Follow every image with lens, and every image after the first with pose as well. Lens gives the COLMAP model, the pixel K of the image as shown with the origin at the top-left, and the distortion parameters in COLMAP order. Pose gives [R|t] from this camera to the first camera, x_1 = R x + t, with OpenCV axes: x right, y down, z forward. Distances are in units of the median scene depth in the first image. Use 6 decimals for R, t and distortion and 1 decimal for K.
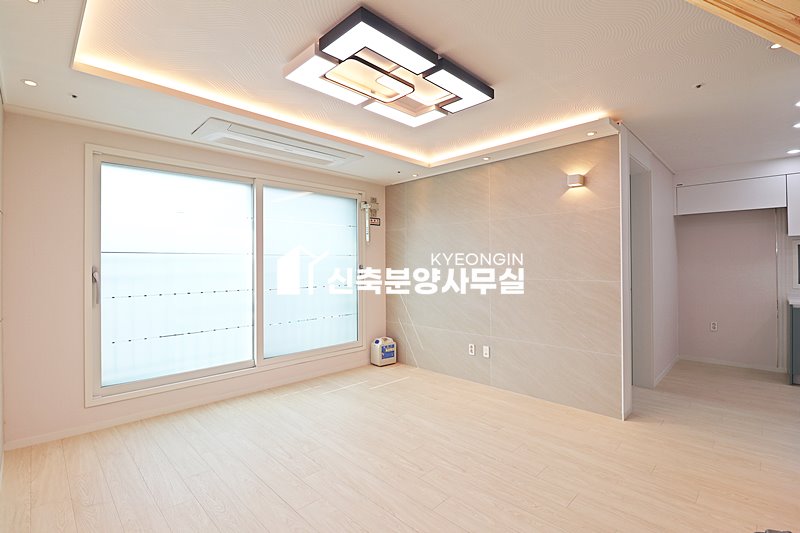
lens RADIAL K [[369.7, 0, 396.1], [0, 369.7, 262.5], [0, 0, 1]] dist [-0.003057, -0.010207]
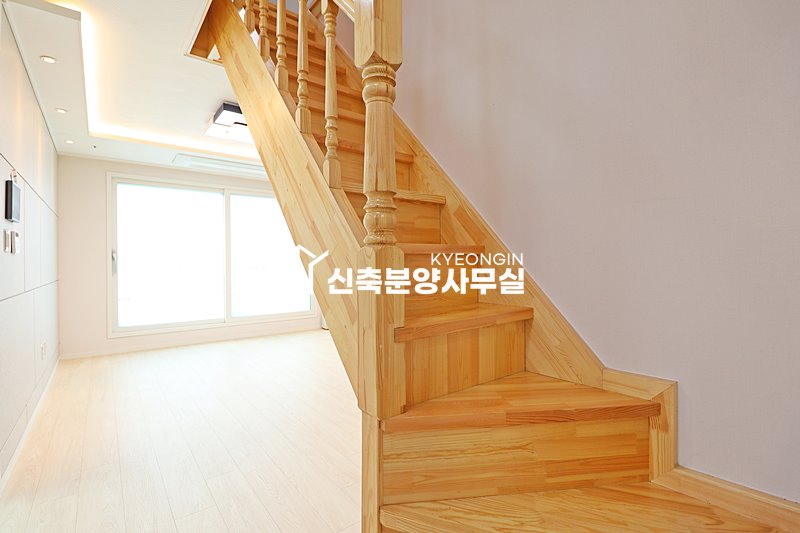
lens RADIAL K [[369.7, 0, 397.4], [0, 369.7, 261.7], [0, 0, 1]] dist [-0.003057, -0.010207]
pose [[0.994203, -0.000772, -0.107519, 0.434612], [0.001526, 0.999975, 0.006933, 0.041612], [0.107511, -0.007057, 0.994179, -0.338523]]
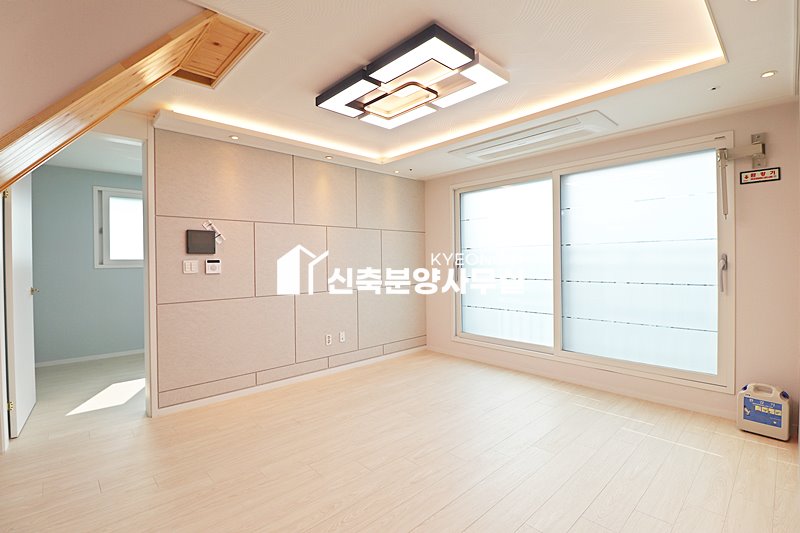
lens RADIAL K [[369.7, 0, 399.5], [0, 369.7, 264.6], [0, 0, 1]] dist [-0.003057, -0.010207]
pose [[-0.020660, 0.018278, -0.999619, 0.674012], [0.018665, 0.999666, 0.017893, 0.004629], [0.999612, -0.018288, -0.020994, 0.615116]]
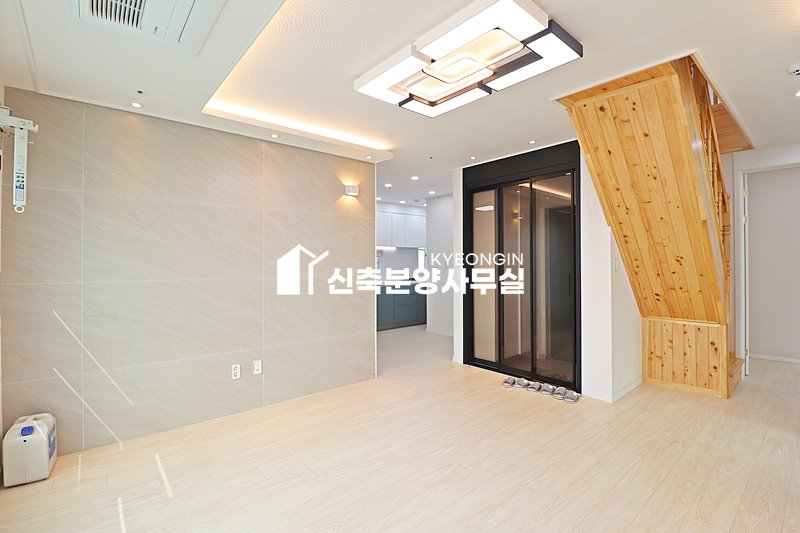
lens RADIAL K [[369.7, 0, 397.2], [0, 369.7, 260.6], [0, 0, 1]] dist [-0.003057, -0.010207]
pose [[0.074166, 0.011143, 0.997184, -0.589516], [-0.007553, 0.999915, -0.010612, 0.011405], [-0.997217, -0.006745, 0.074244, 0.670712]]
